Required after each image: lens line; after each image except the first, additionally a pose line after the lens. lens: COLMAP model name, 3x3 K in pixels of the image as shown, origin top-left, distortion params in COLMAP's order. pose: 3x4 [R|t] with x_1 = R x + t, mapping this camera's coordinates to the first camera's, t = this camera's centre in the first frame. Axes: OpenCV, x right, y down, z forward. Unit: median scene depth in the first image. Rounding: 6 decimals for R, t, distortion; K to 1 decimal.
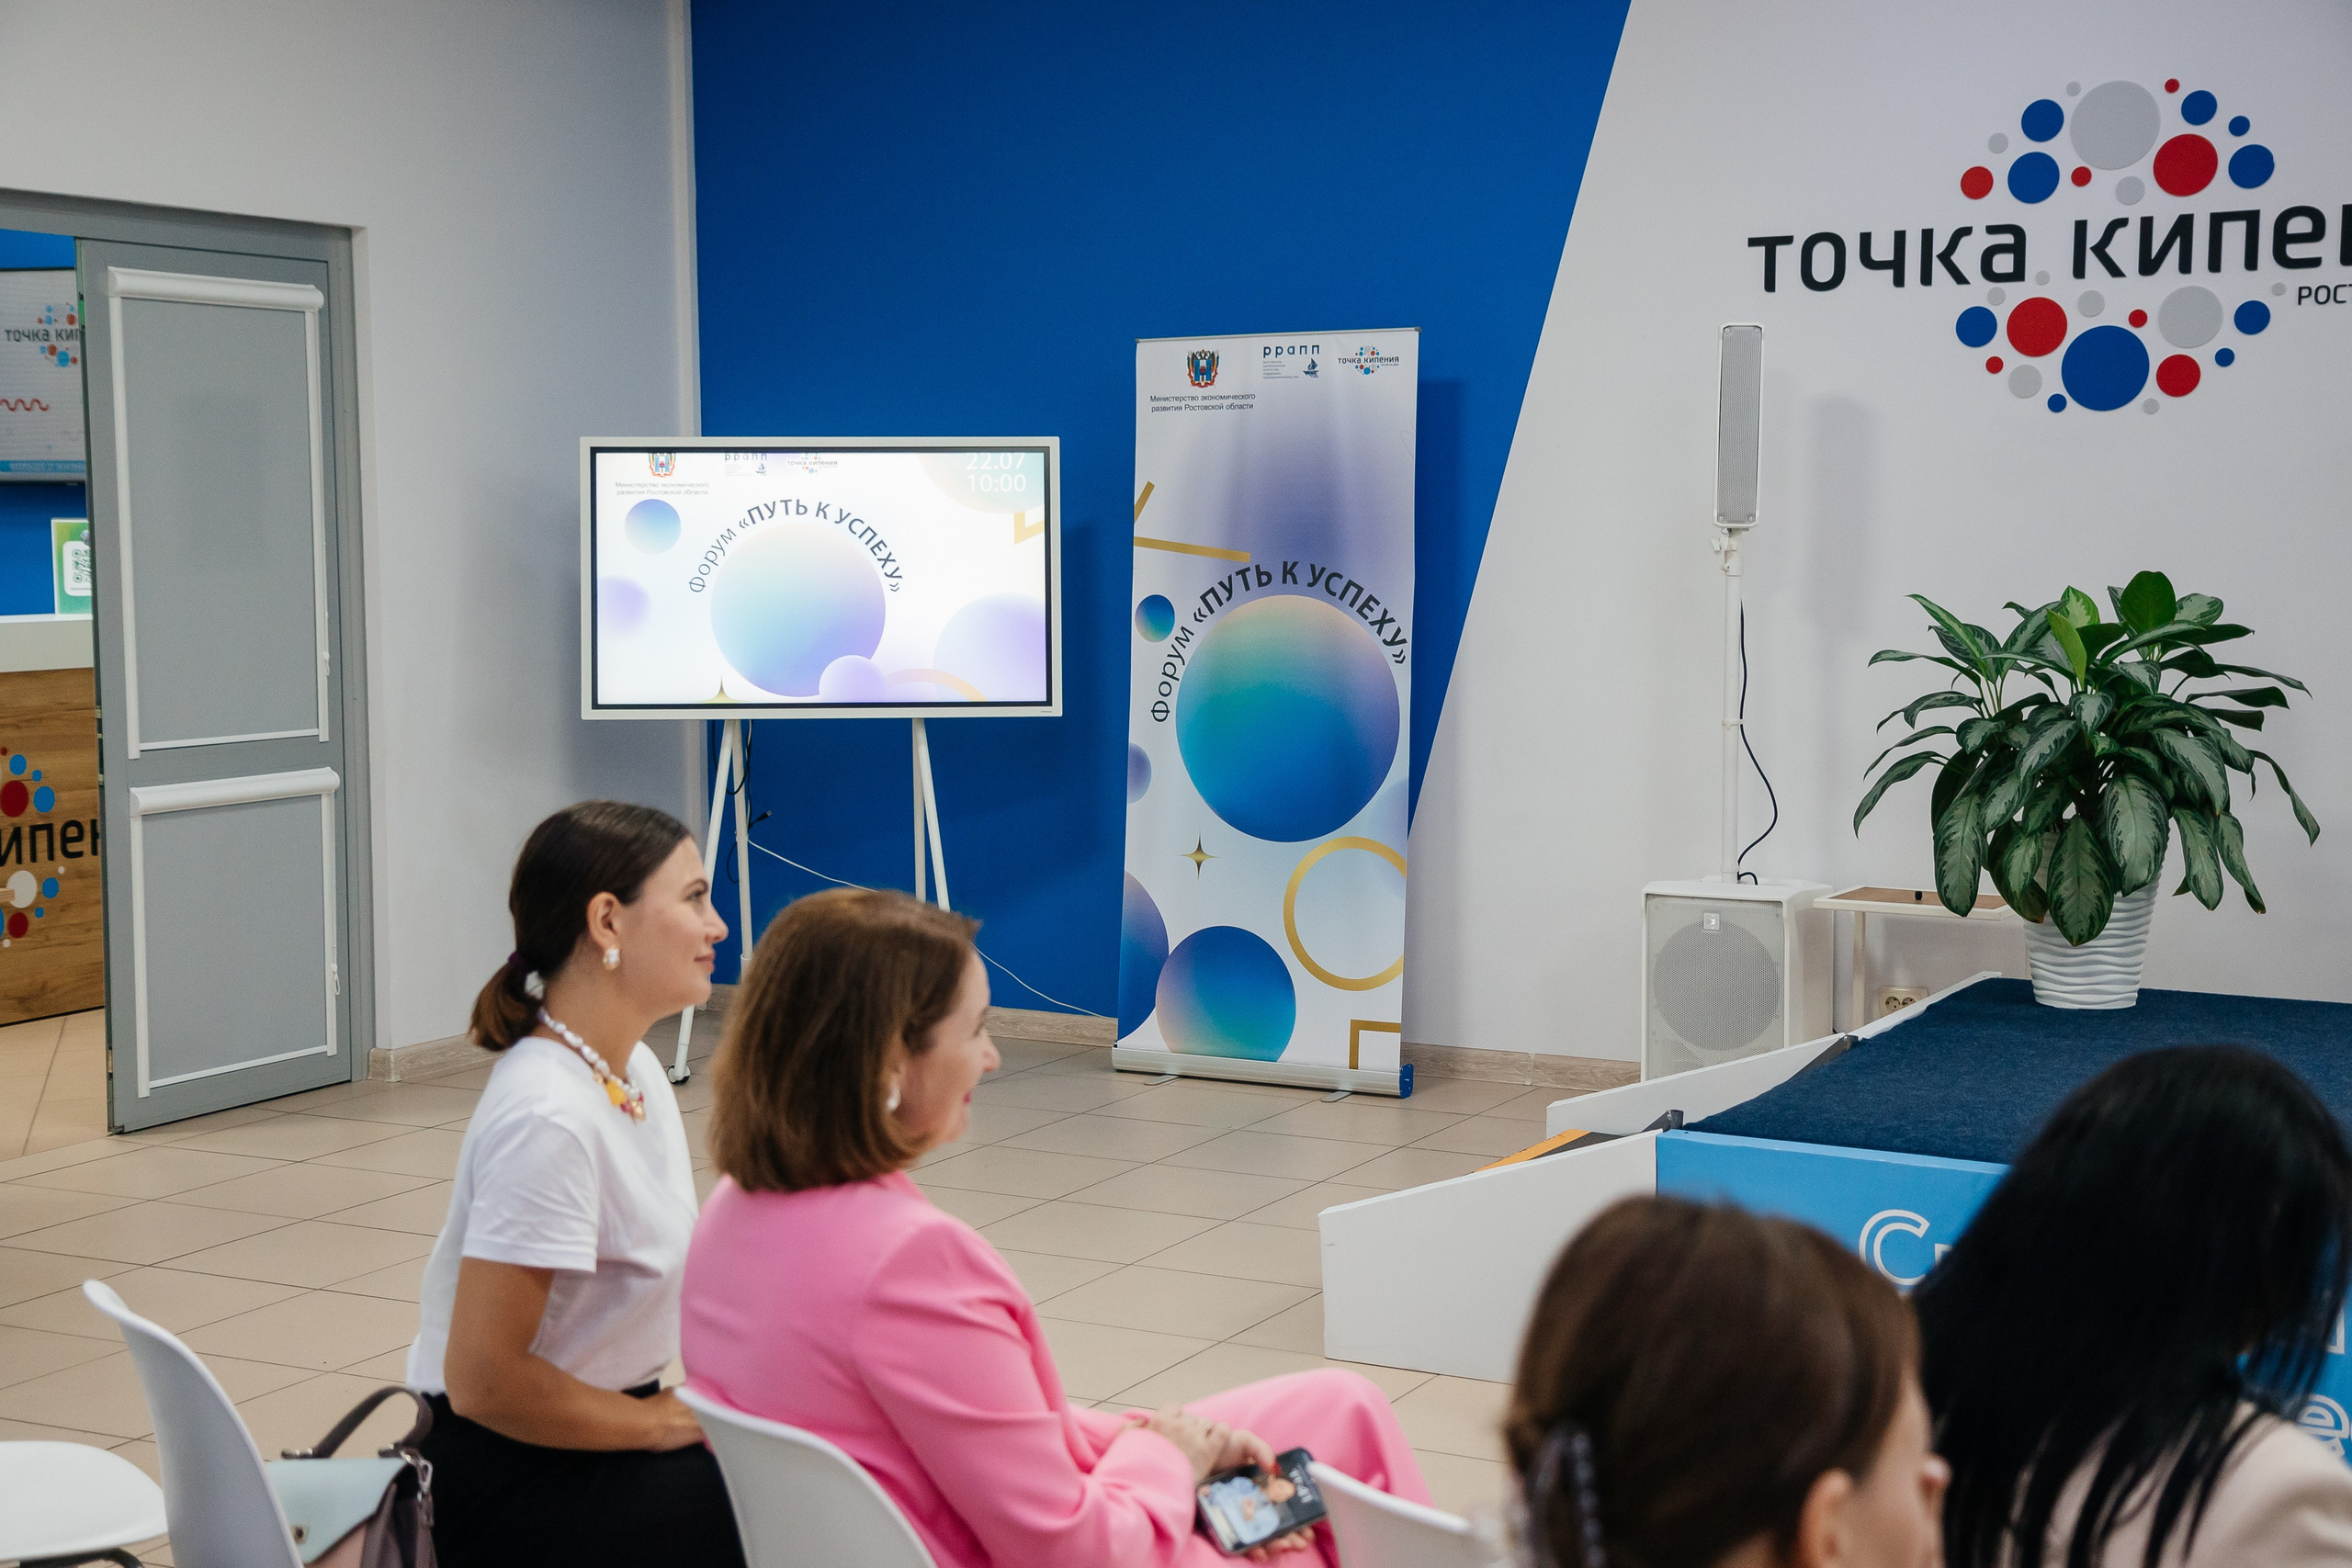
lens RADIAL K [[3452.0, 0, 1185.5], [0, 3452.0, 762.6], [0, 0, 1]] dist [0.283083, 0.000000]
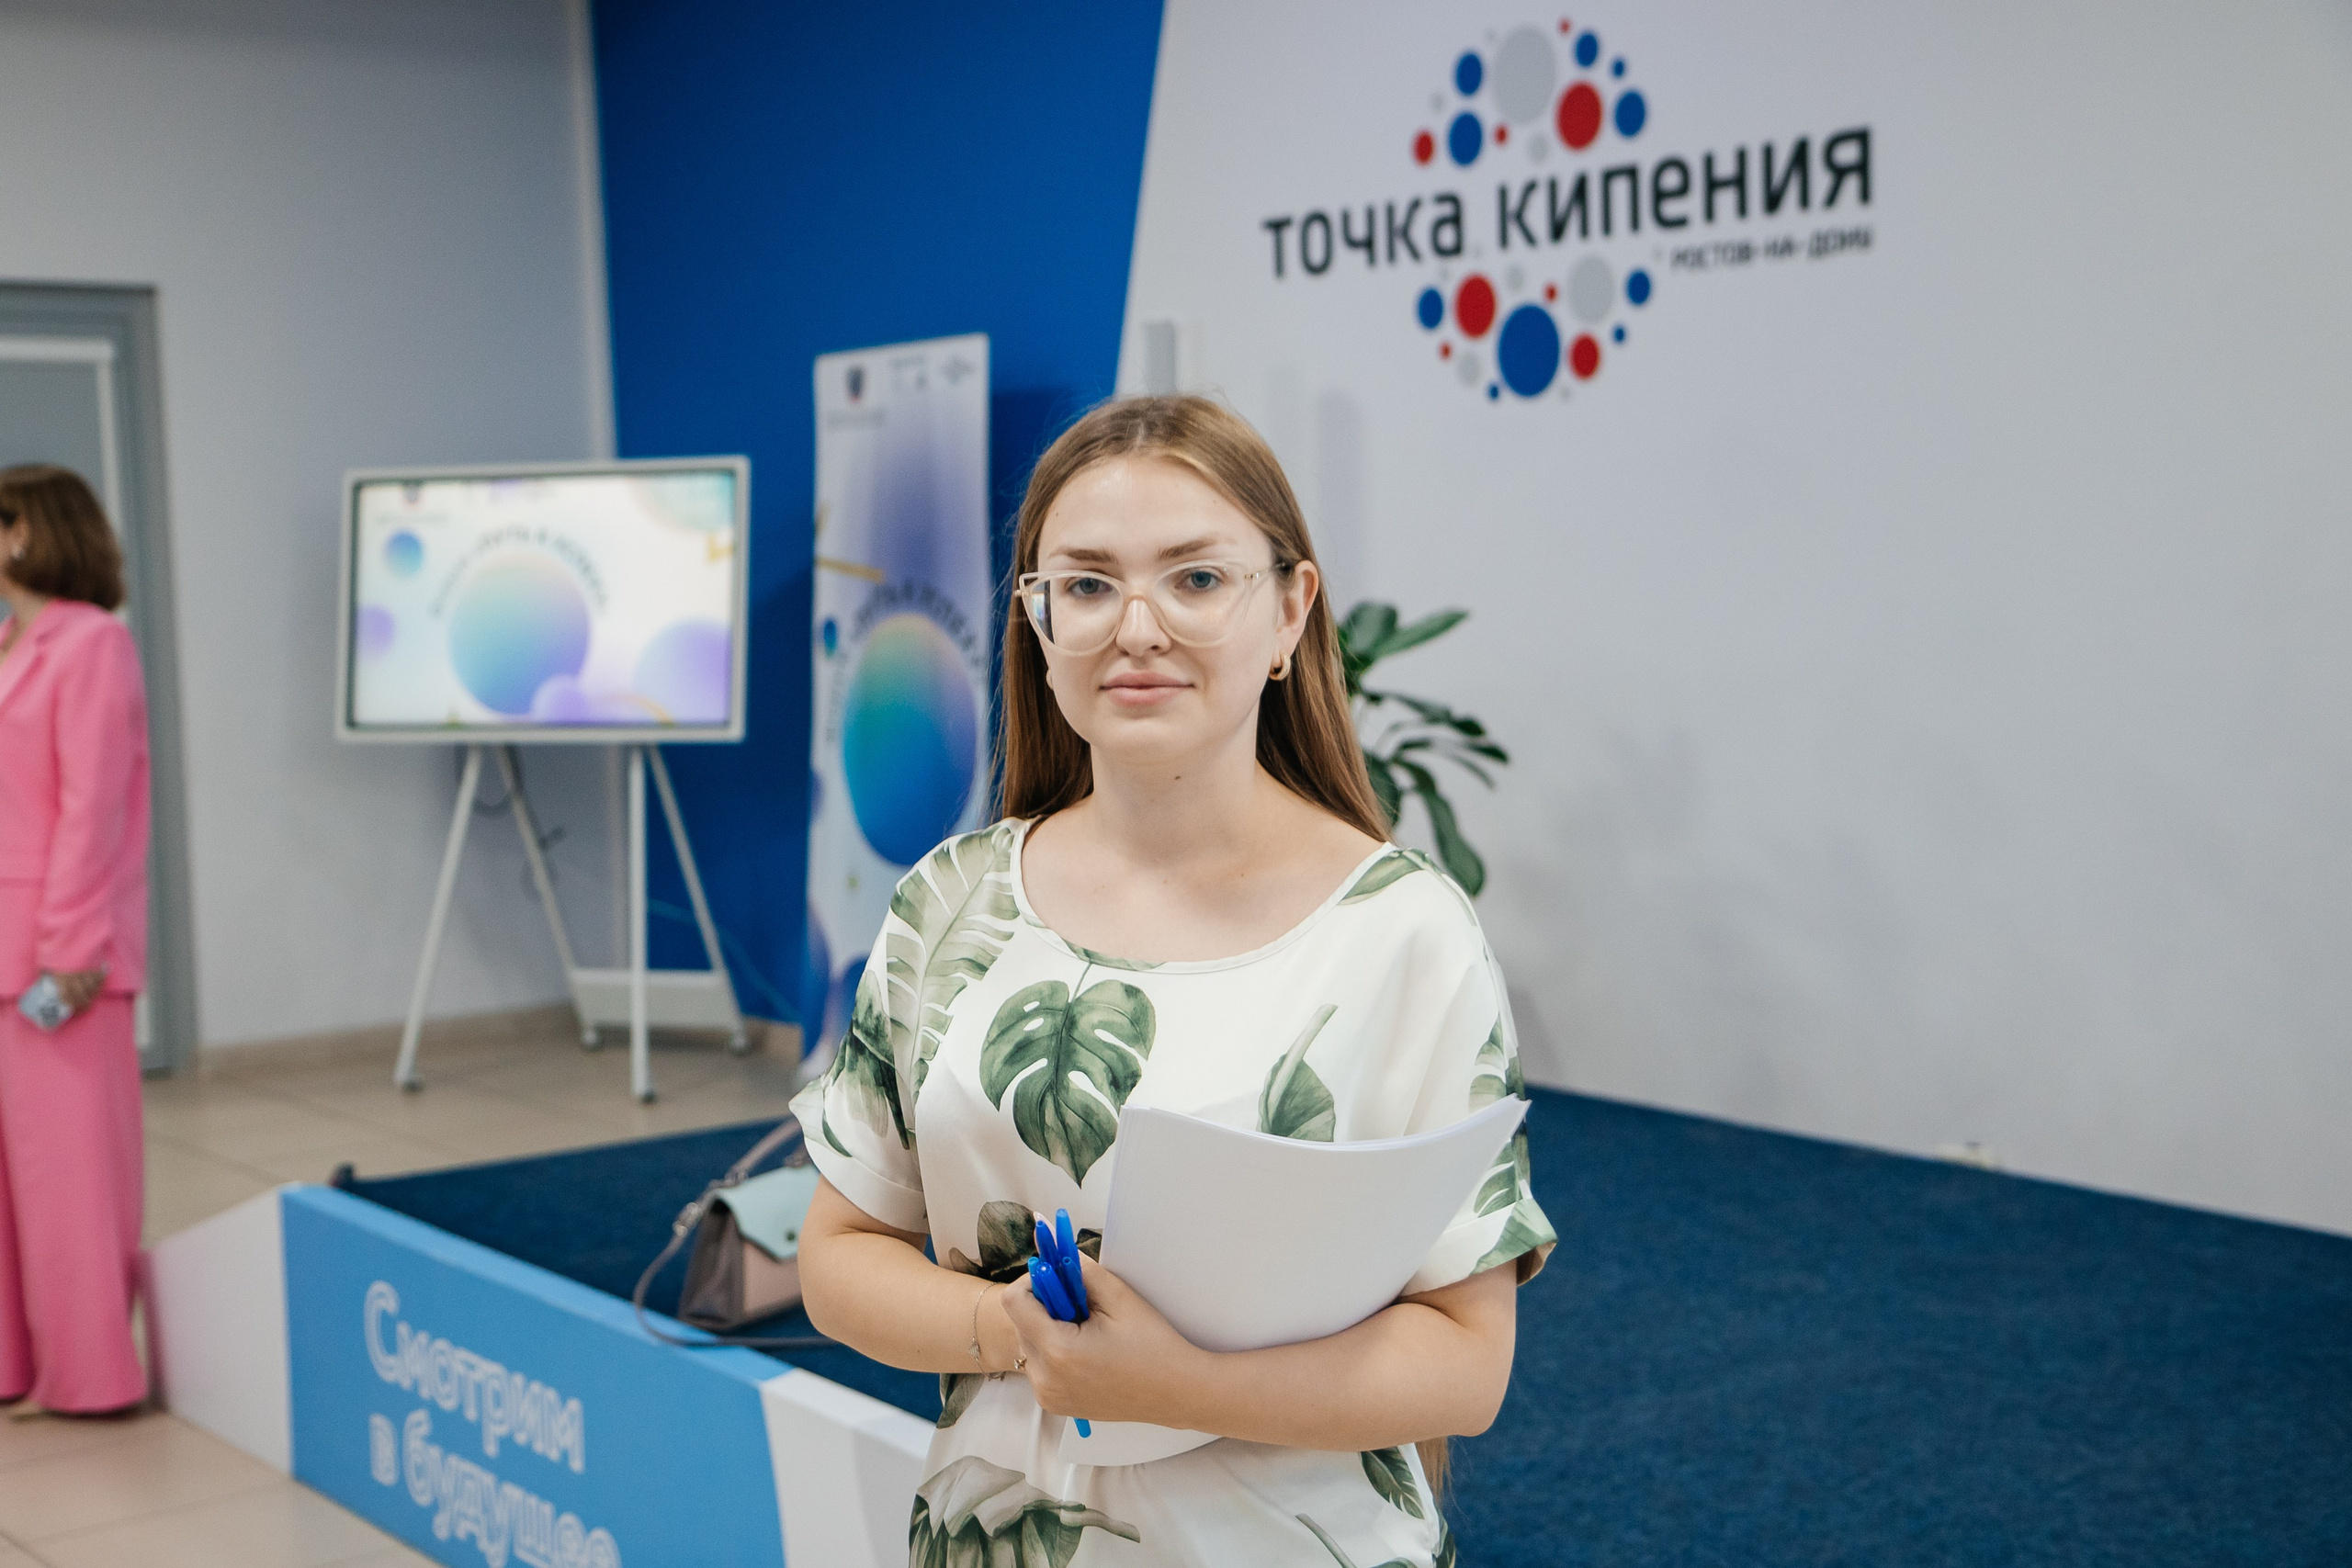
lens RADIAL K [[3267.8, 0, 1181.6], [0, 3267.8, 775.9], [0, 0, 1]] dist [0.166650, 0.000000]
pose [[0.903393, 0.008581, -0.428728, 0.524482], [-0.007405, 0.999963, 0.004411, -0.008521], [0.428750, -0.000810, 0.903423, 0.219147]]
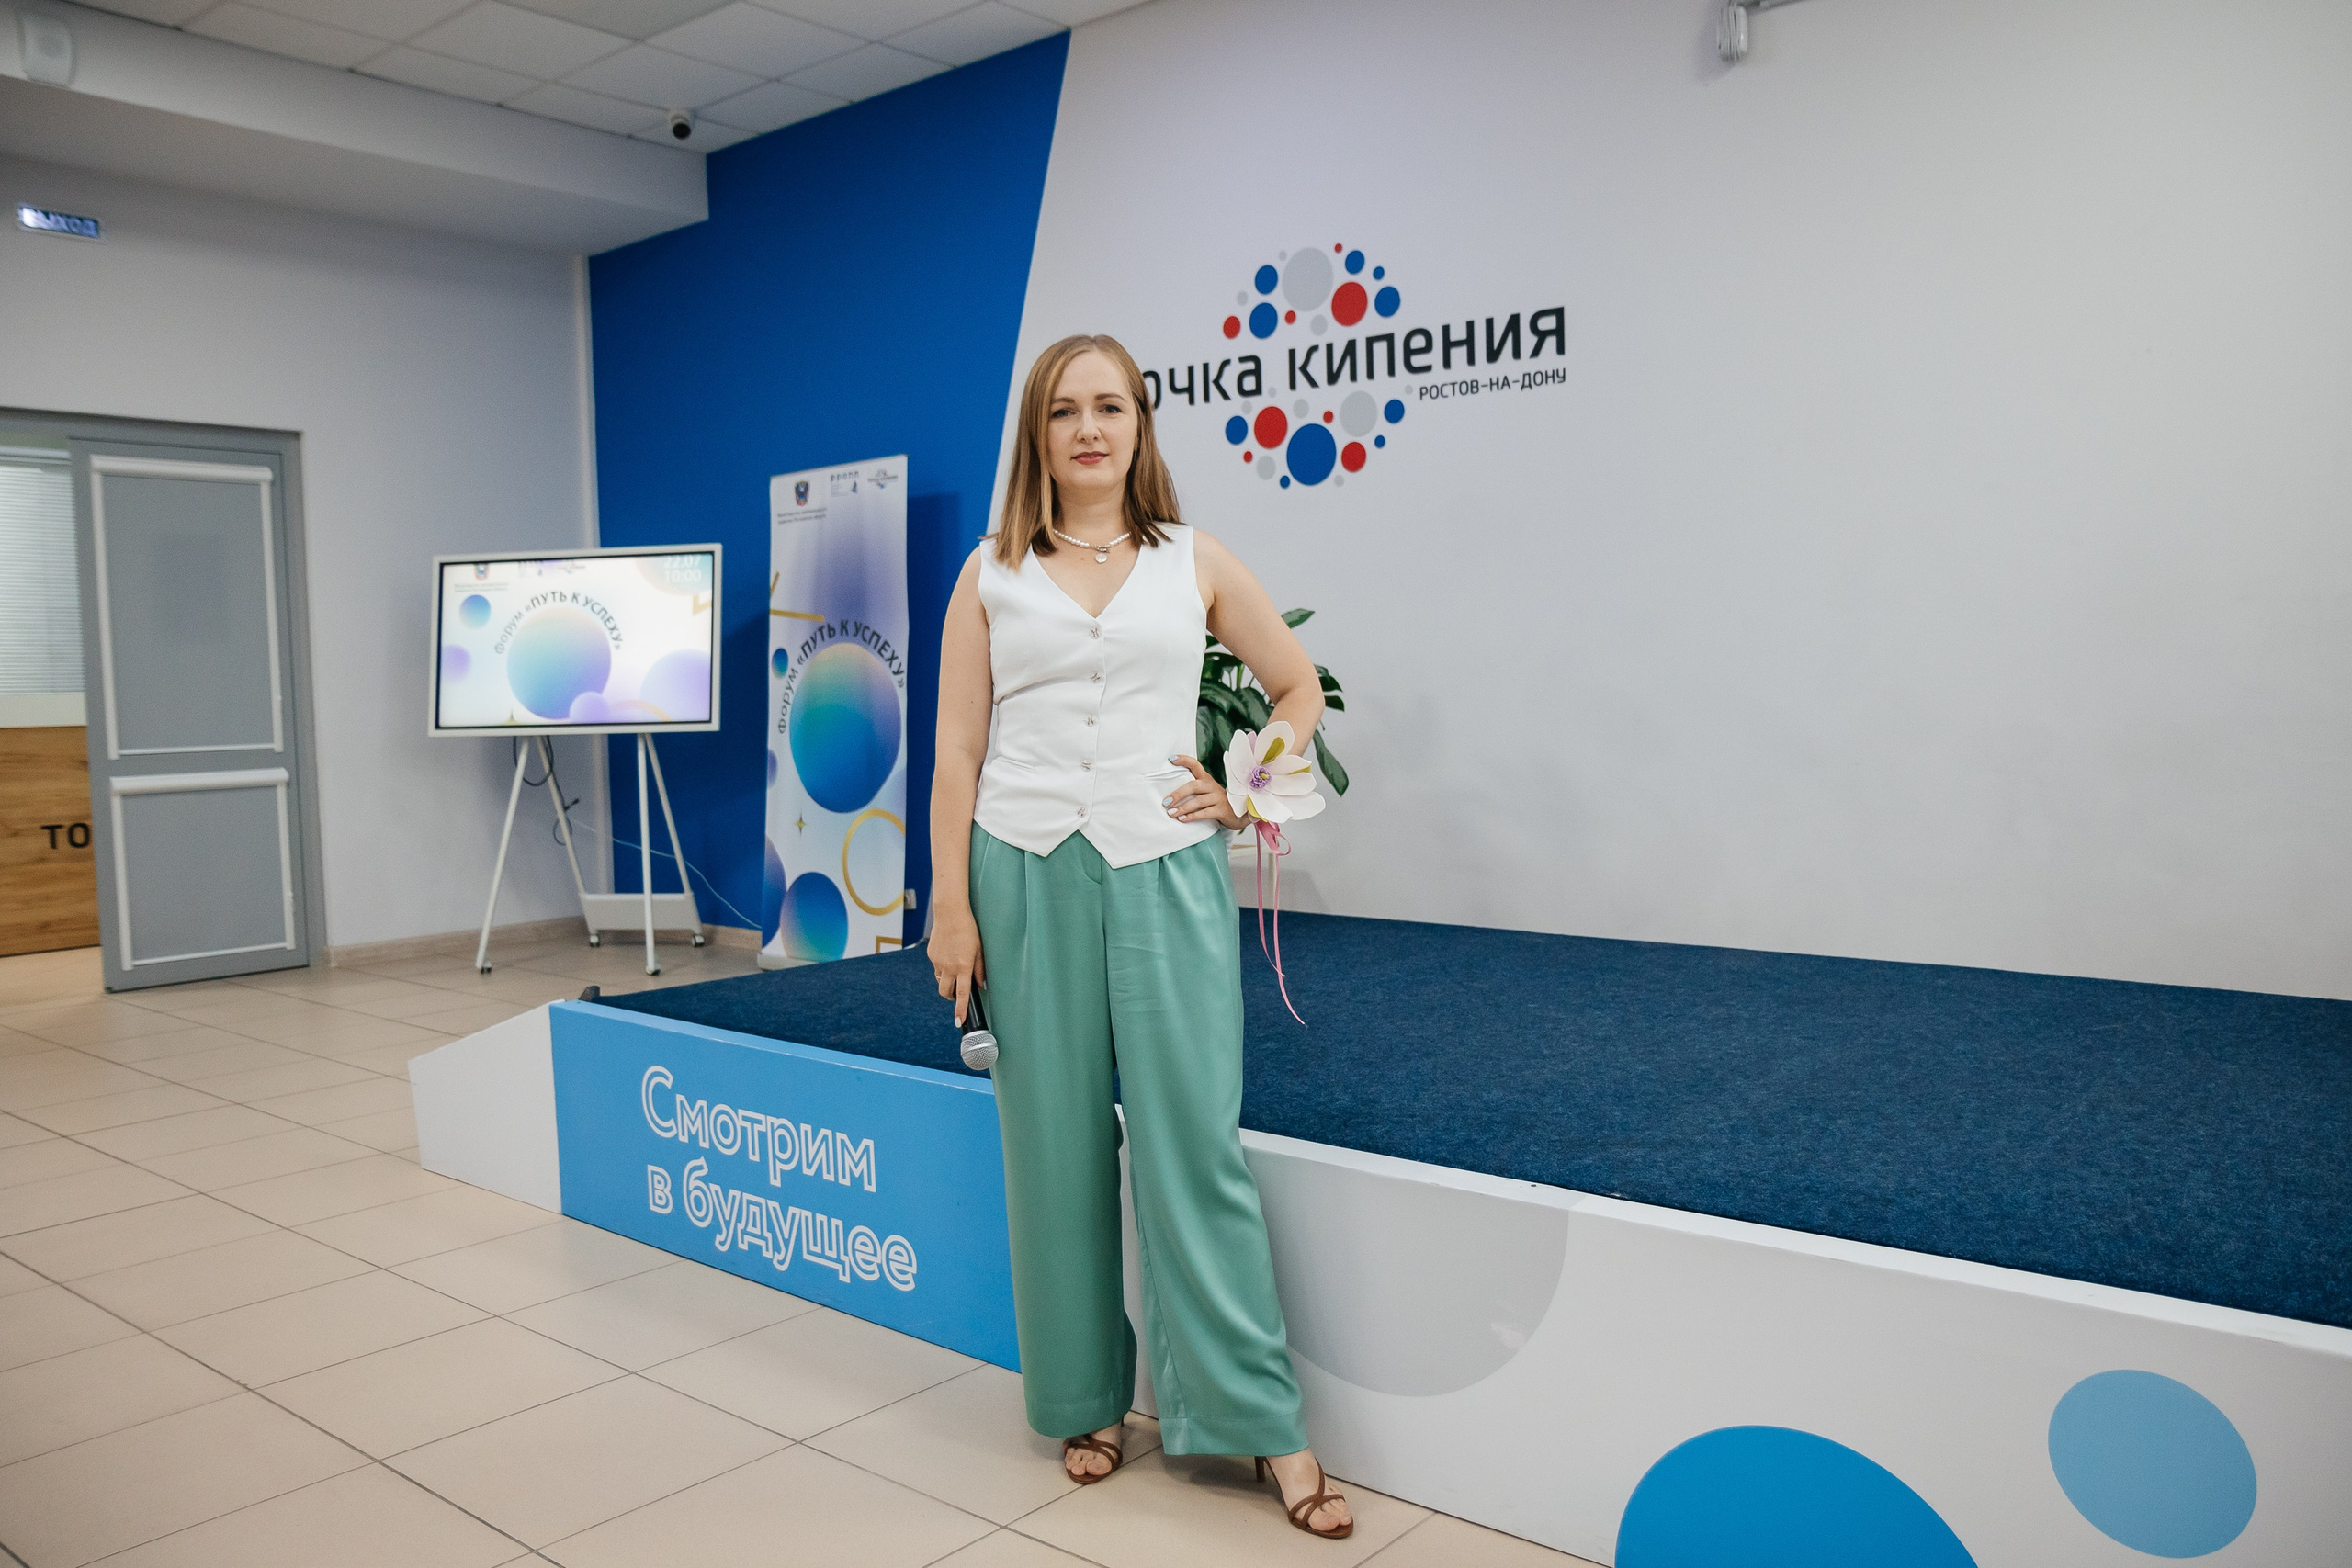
lens RADIAL K [[1841.4, 0, 1209.6], [0, 1841.4, 814.4], [0, 0, 1]] dist [-0.093805, 0.075630]
pose [[0.979666, -0.004696, -0.200582, 0.356485], [0.004150, 0.999986, -0.003144, 0.028371], [0.200594, 0.002248, 0.979672, 0.295265]]
